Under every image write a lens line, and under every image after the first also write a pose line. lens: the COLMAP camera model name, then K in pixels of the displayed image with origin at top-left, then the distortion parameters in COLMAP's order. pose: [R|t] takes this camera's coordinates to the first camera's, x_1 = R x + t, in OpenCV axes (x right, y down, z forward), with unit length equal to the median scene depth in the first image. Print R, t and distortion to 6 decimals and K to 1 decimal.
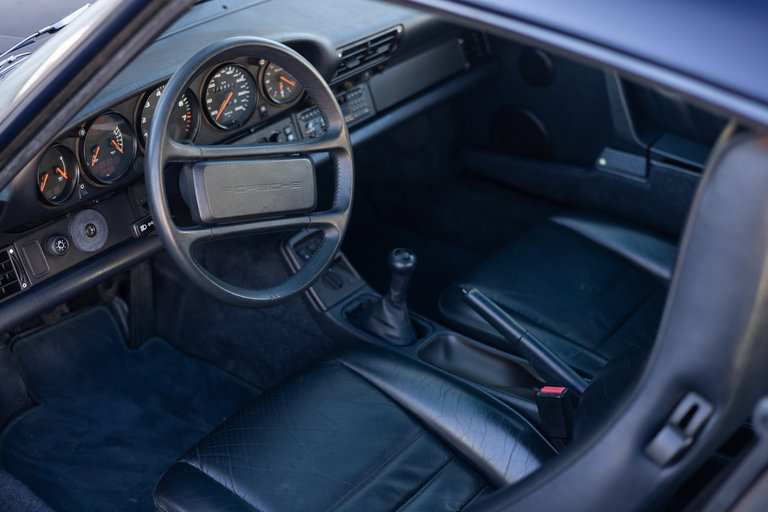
lens RADIAL K [[1115.6, 0, 386.9], [0, 1115.6, 256.6], [0, 0, 1]] dist [0.023055, 0.000000]
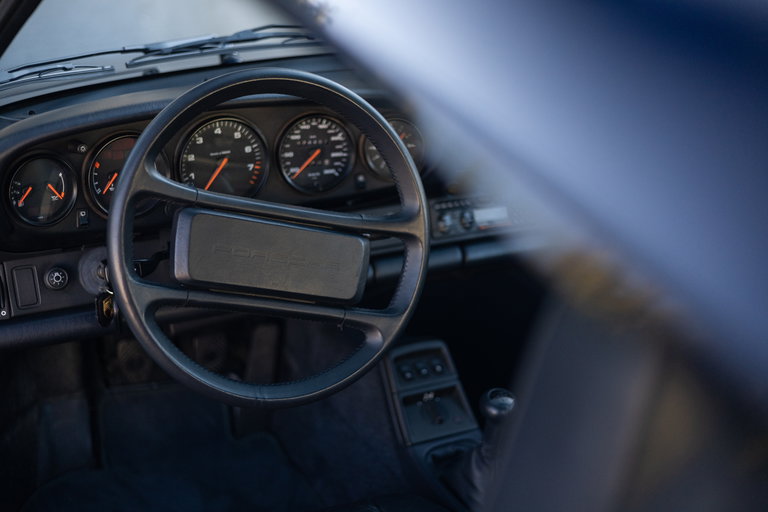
lens RADIAL K [[1115.6, 0, 387.0], [0, 1115.6, 254.6], [0, 0, 1]] dist [0.023055, 0.000000]
pose [[0.902035, 0.193188, -0.386021, 0.234874], [-0.241465, 0.967085, -0.080256, -0.017755], [0.357810, 0.165604, 0.918992, 0.268027]]
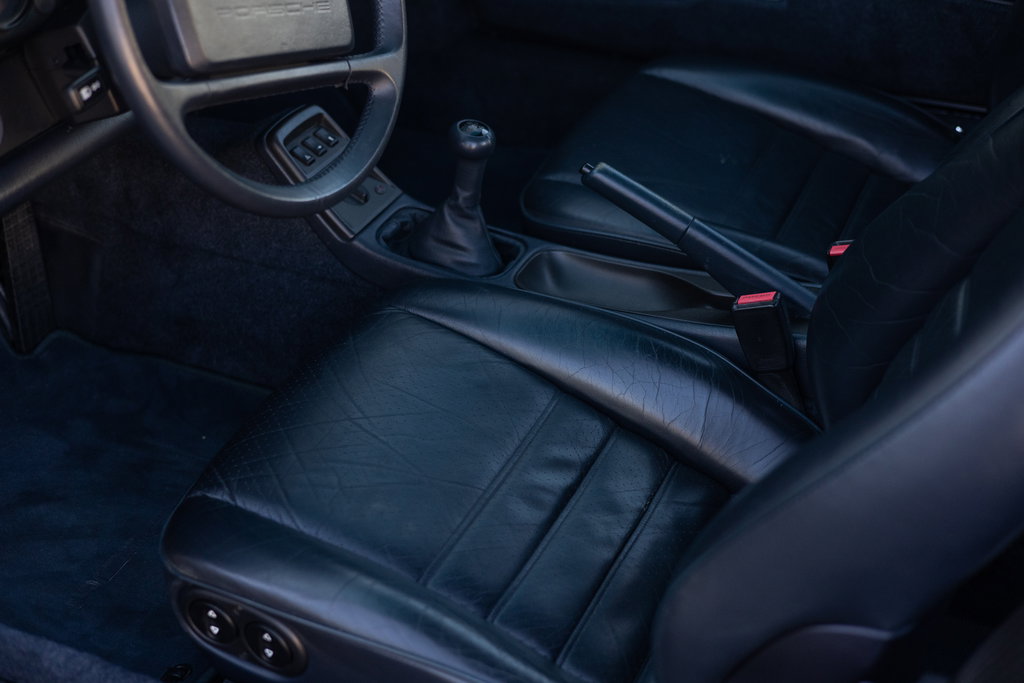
lens RADIAL K [[1487.5, 0, 508.3], [0, 1487.5, 345.2], [0, 0, 1]] dist [0.023055, 0.000000]
pose [[0.975292, -0.139941, 0.170943, -0.133430], [0.127651, 0.988511, 0.080945, 0.056717], [-0.180307, -0.057124, 0.981950, 0.182215]]
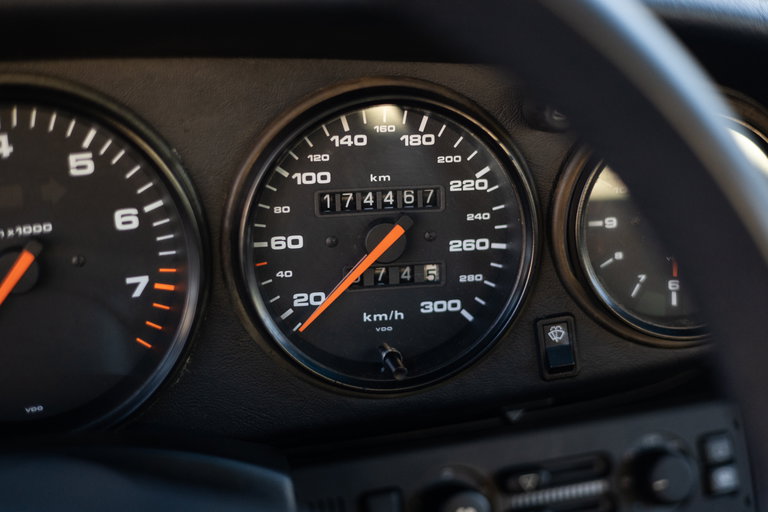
lens RADIAL K [[1115.6, 0, 383.6], [0, 1115.6, 255.9], [0, 0, 1]] dist [0.023055, 0.000000]
pose [[0.814698, 0.176619, -0.552334, -0.019426], [-0.282862, 0.952524, -0.112637, -0.113695], [0.506217, 0.248000, 0.825978, 0.803820]]
